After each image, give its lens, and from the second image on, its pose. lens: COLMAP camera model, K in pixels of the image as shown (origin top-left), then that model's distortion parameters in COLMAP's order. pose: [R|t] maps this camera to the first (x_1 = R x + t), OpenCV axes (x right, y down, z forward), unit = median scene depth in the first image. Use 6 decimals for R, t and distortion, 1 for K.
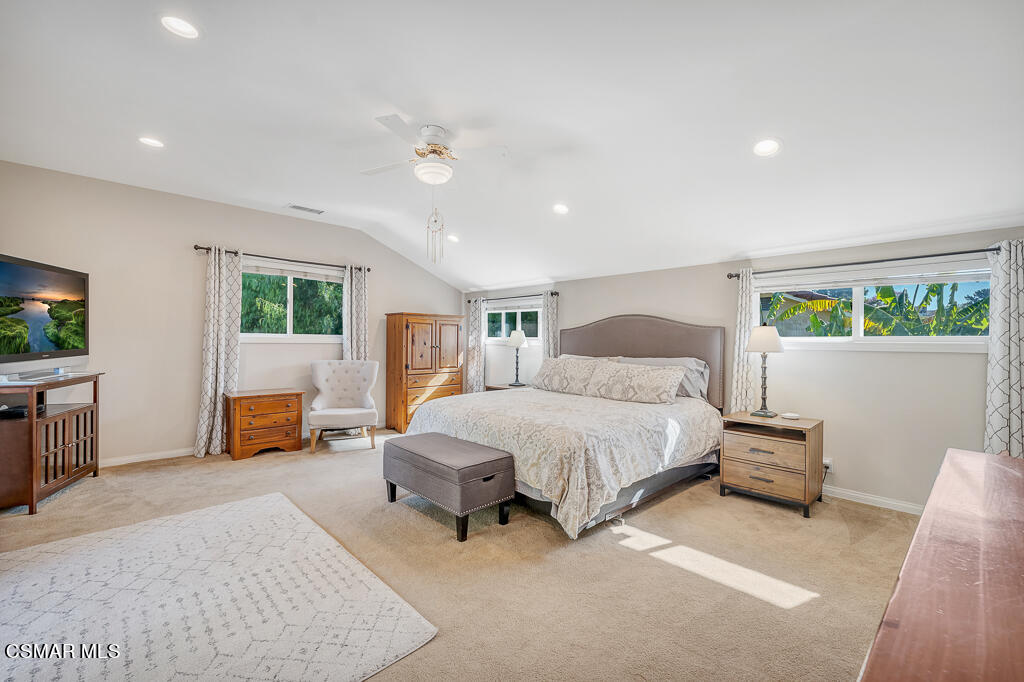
lens RADIAL K [[430.1, 0, 508.9], [0, 430.1, 348.3], [0, 0, 1]] dist [-0.001191, -0.000070]
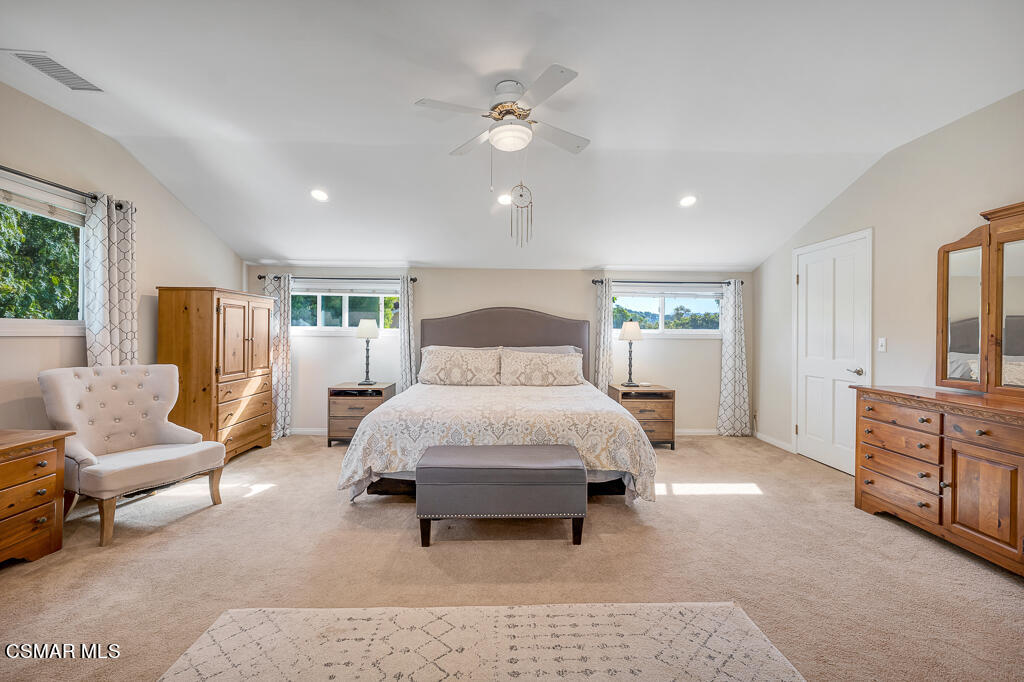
lens RADIAL K [[432.9, 0, 512.0], [0, 432.9, 341.0], [0, 0, 1]] dist [0.001448, -0.000072]
pose [[0.661411, -0.017310, 0.749823, -0.483012], [0.009844, 0.999848, 0.014399, -0.008539], [-0.749959, -0.002142, 0.661481, 0.250249]]
